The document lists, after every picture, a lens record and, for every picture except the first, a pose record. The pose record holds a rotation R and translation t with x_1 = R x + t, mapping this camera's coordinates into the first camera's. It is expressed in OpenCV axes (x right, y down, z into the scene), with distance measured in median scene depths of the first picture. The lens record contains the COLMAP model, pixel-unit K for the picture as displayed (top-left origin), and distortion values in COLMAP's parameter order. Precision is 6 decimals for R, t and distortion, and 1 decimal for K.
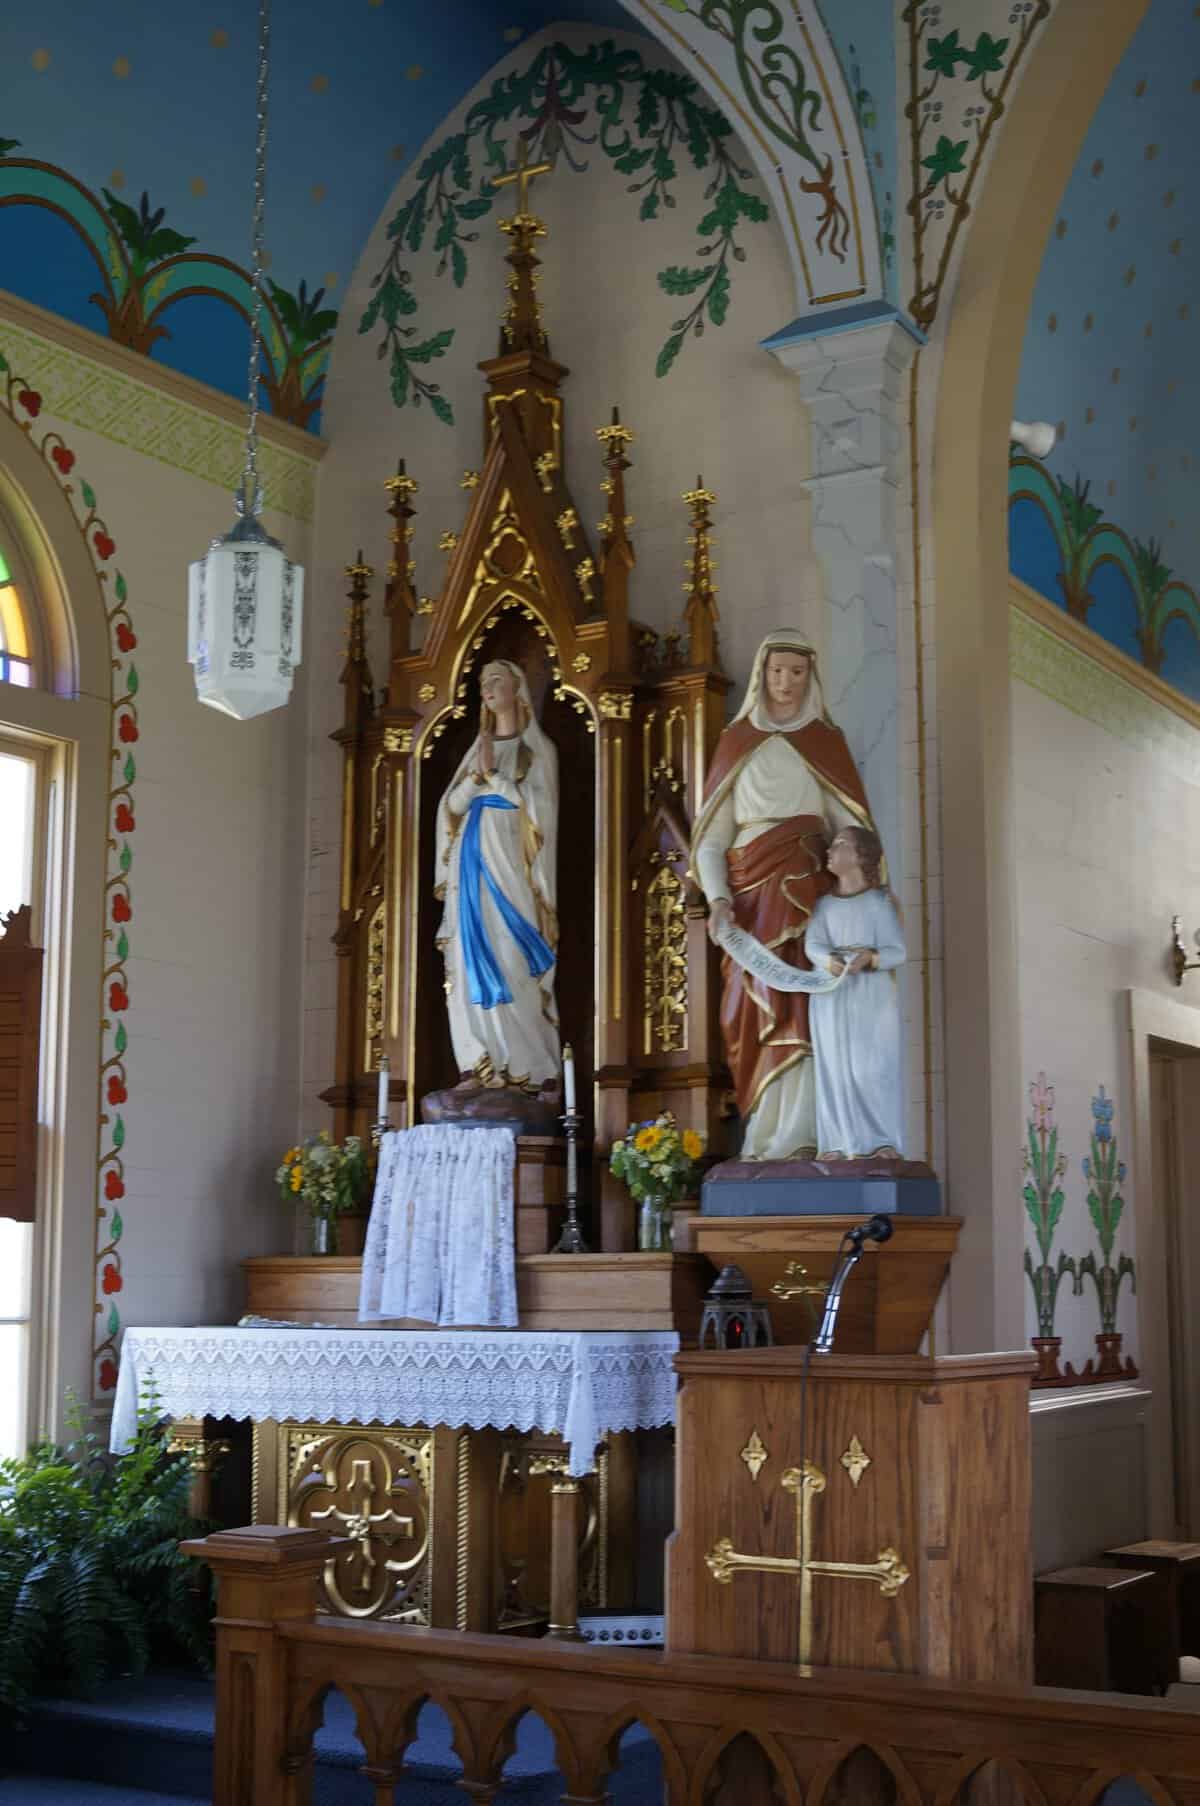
lens RADIAL K [[2329.6, 0, 558.5], [0, 2329.6, 942.6], [0, 0, 1]] dist [-0.063313, 0.000000]
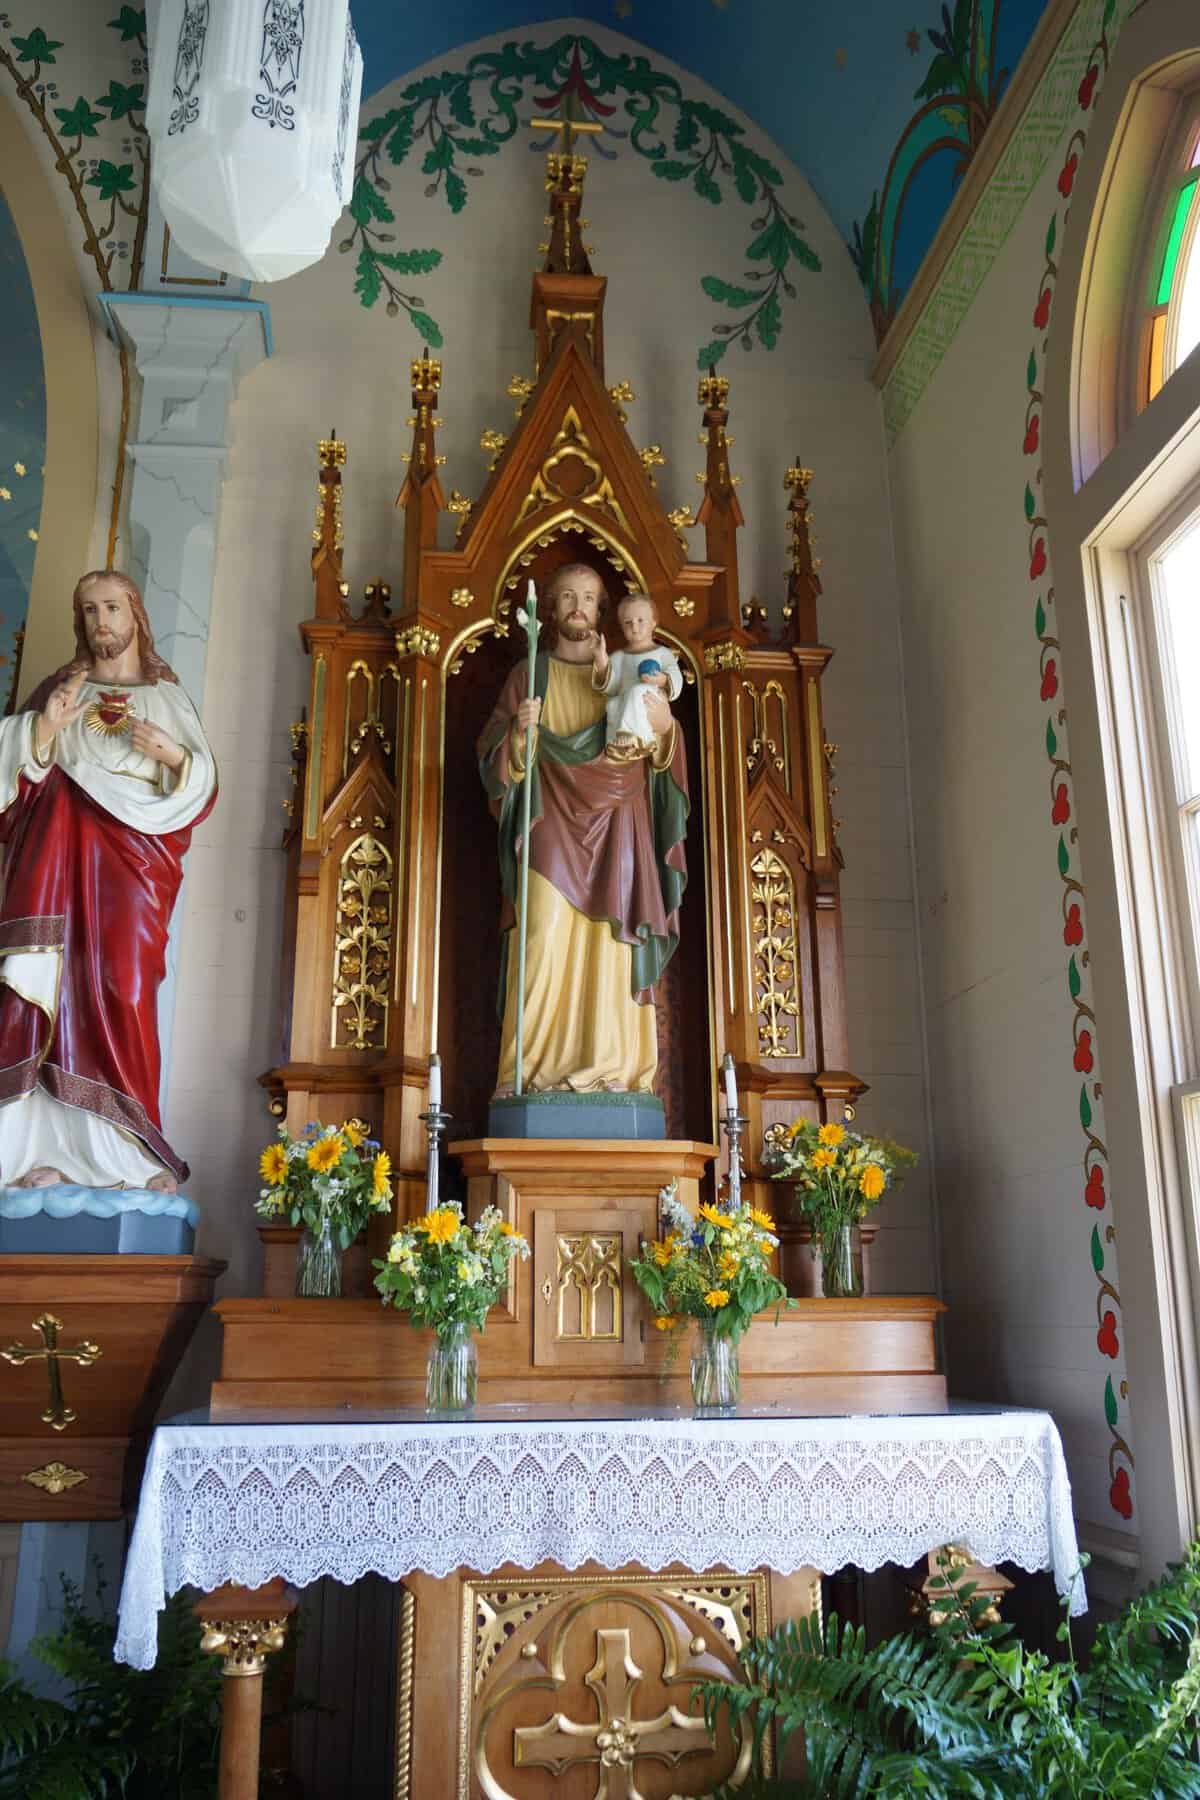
lens RADIAL K [[1377.7, 0, 591.7], [0, 1377.7, 906.9], [0, 0, 1]] dist [-0.003846, -0.023174]
pose [[0.761843, 0.186707, 0.620271, -0.325718], [-0.094106, 0.979303, -0.179193, 0.089623], [-0.640890, 0.078146, 0.763645, 0.643035]]
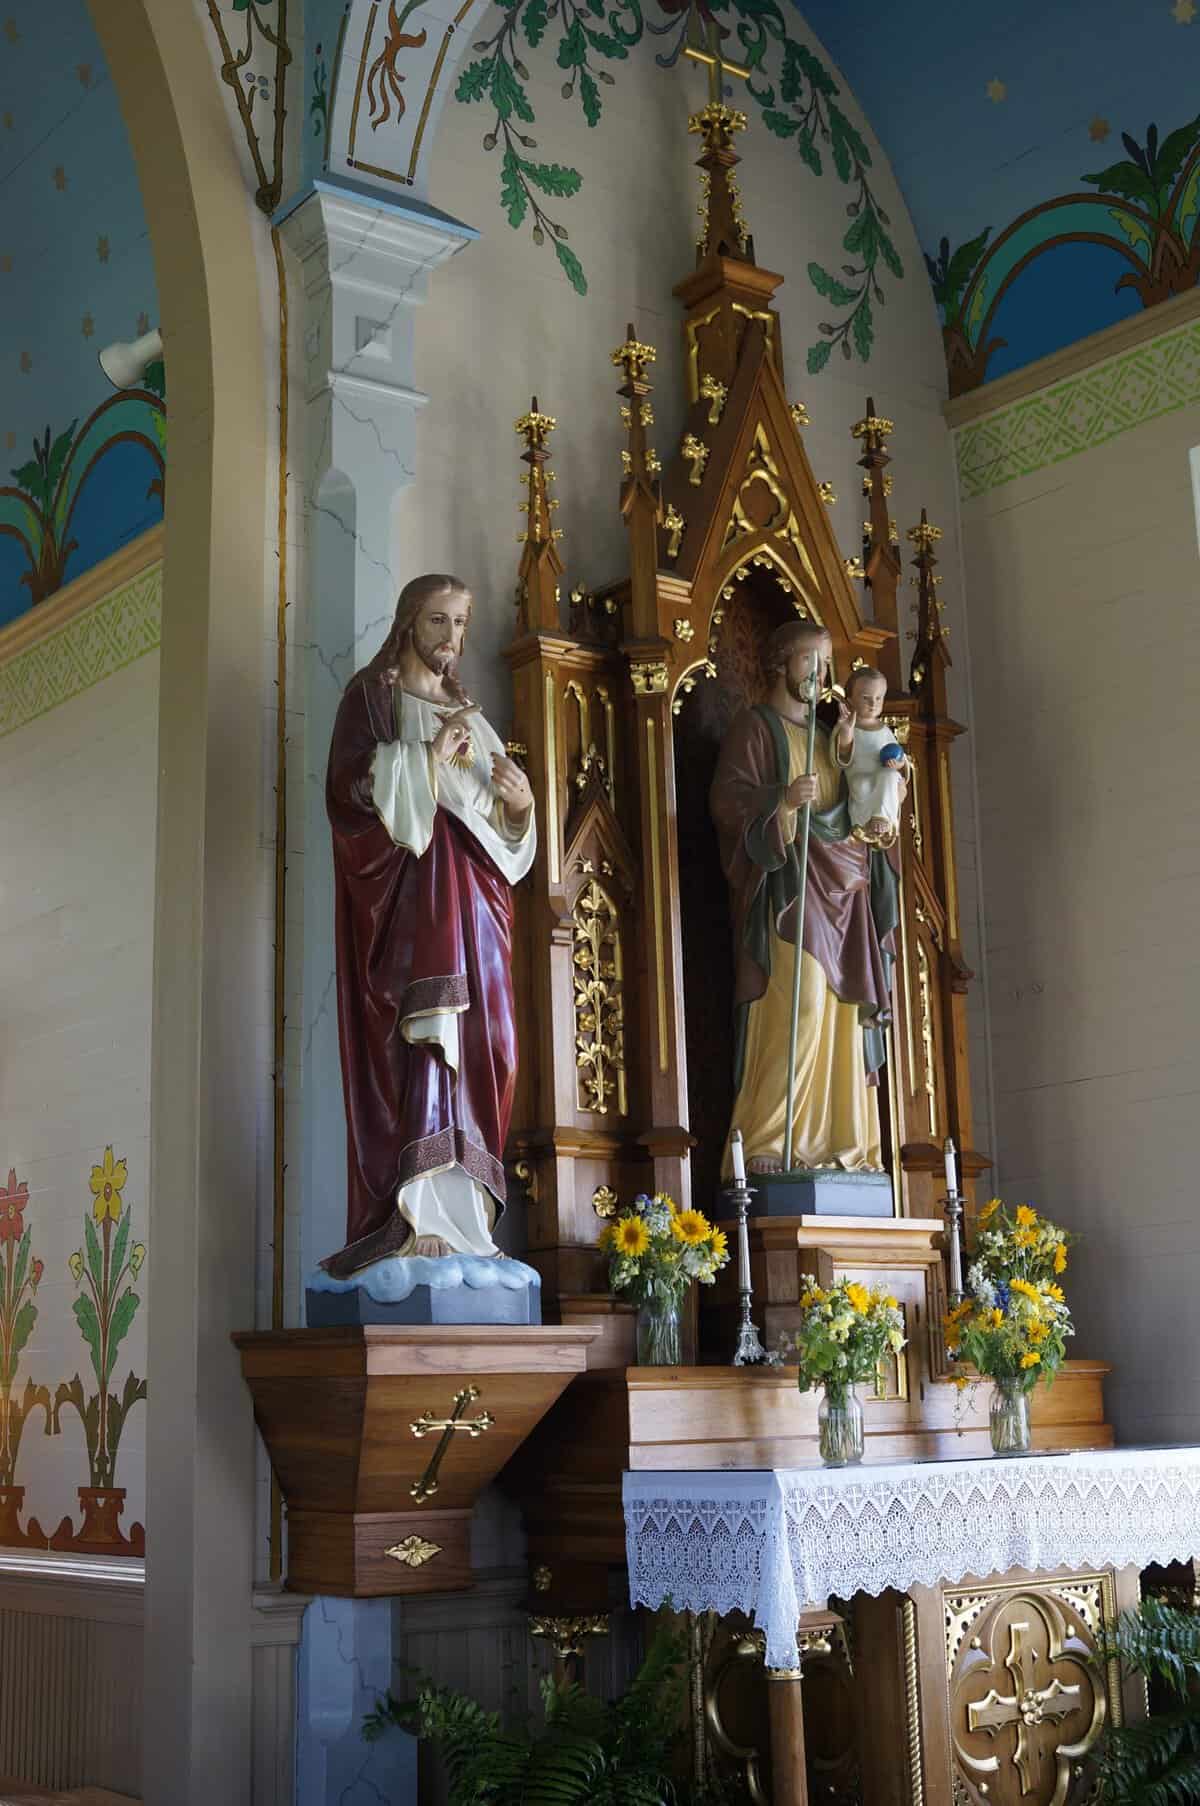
lens RADIAL K [[2329.6, 0, 613.2], [0, 2329.6, 906.7], [0, 0, 1]] dist [-0.063313, 0.000000]
pose [[0.320495, 0.195251, 0.926909, -0.811761], [-0.115760, 0.979265, -0.166254, 0.121118], [-0.940150, -0.054015, 0.336451, 0.805214]]
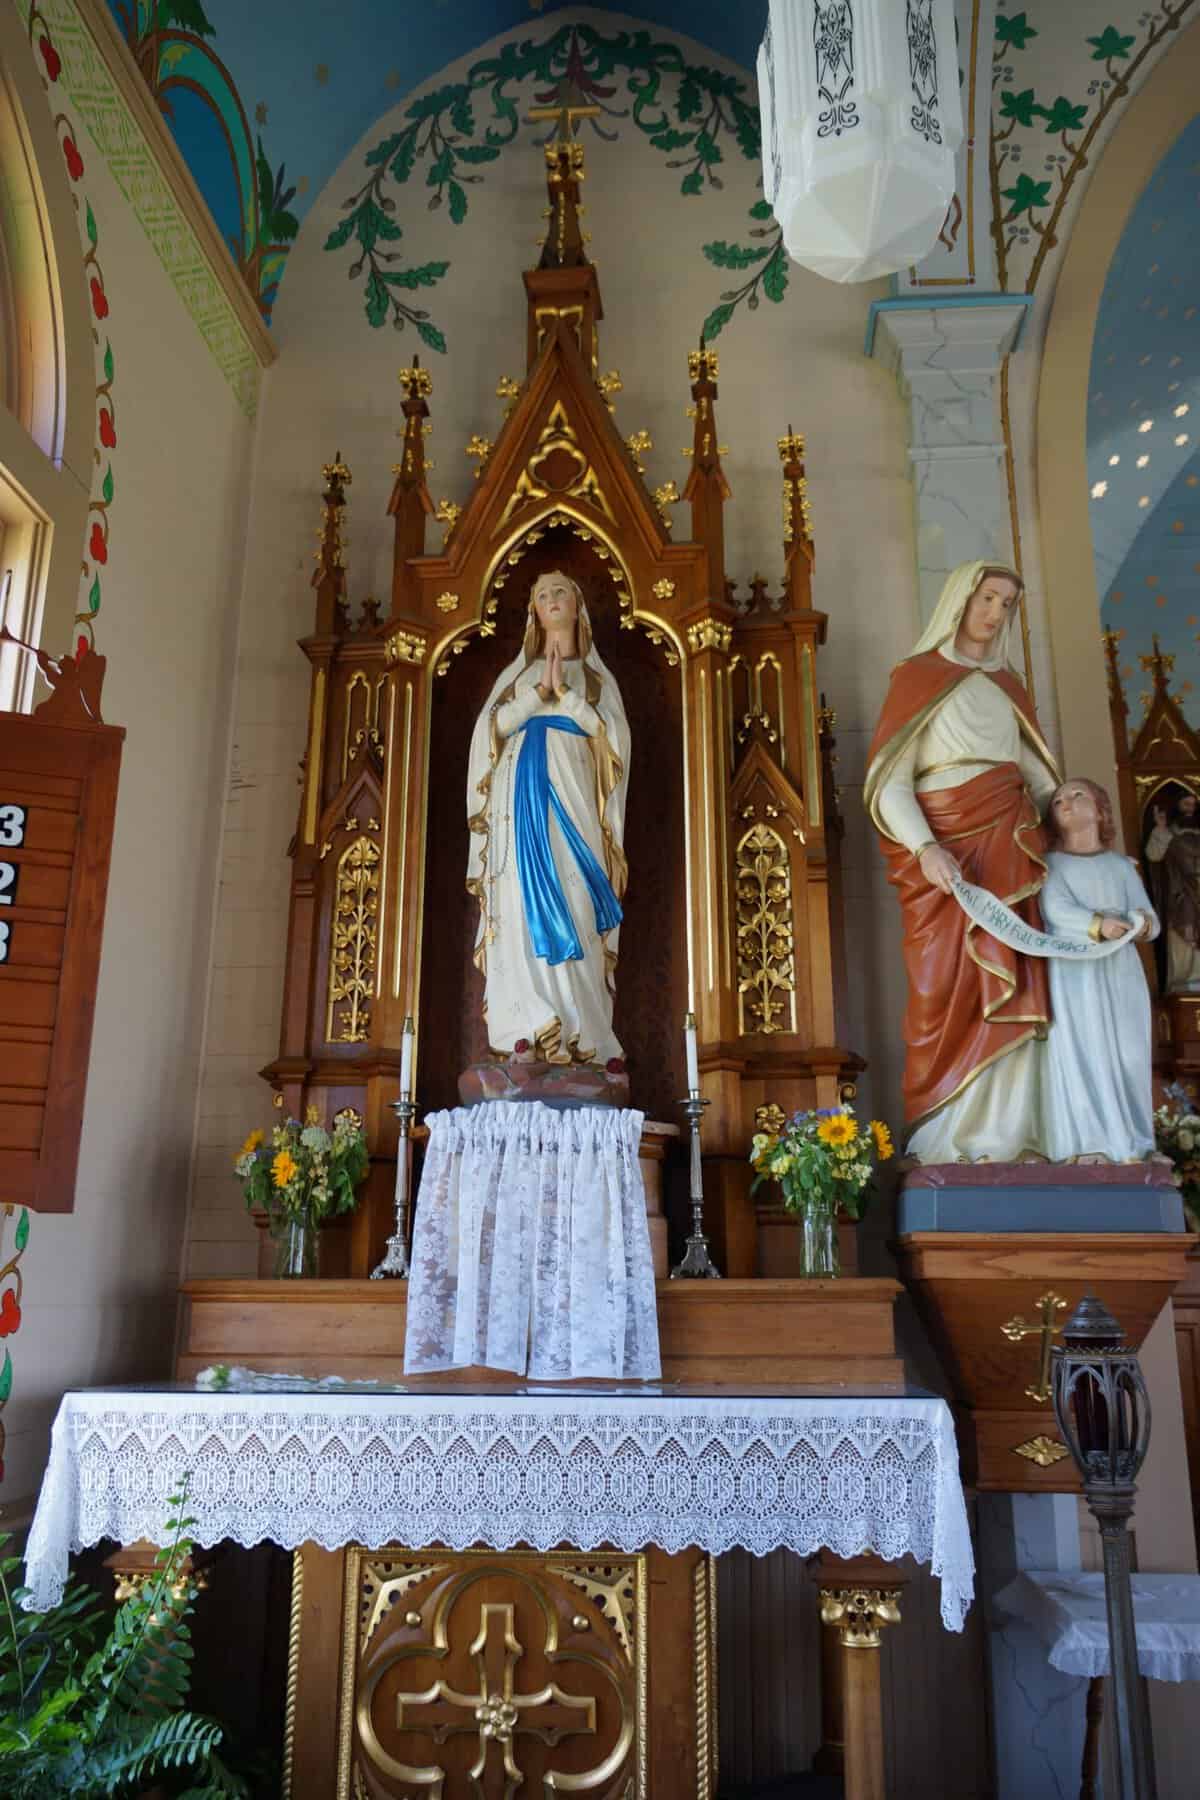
lens RADIAL K [[1377.7, 0, 588.3], [0, 1377.7, 904.5], [0, 0, 1]] dist [-0.003846, -0.023174]
pose [[0.883742, 0.130294, 0.449470, -0.237894], [-0.071063, 0.986685, -0.146299, 0.077147], [-0.462547, 0.097350, 0.881234, 0.575830]]
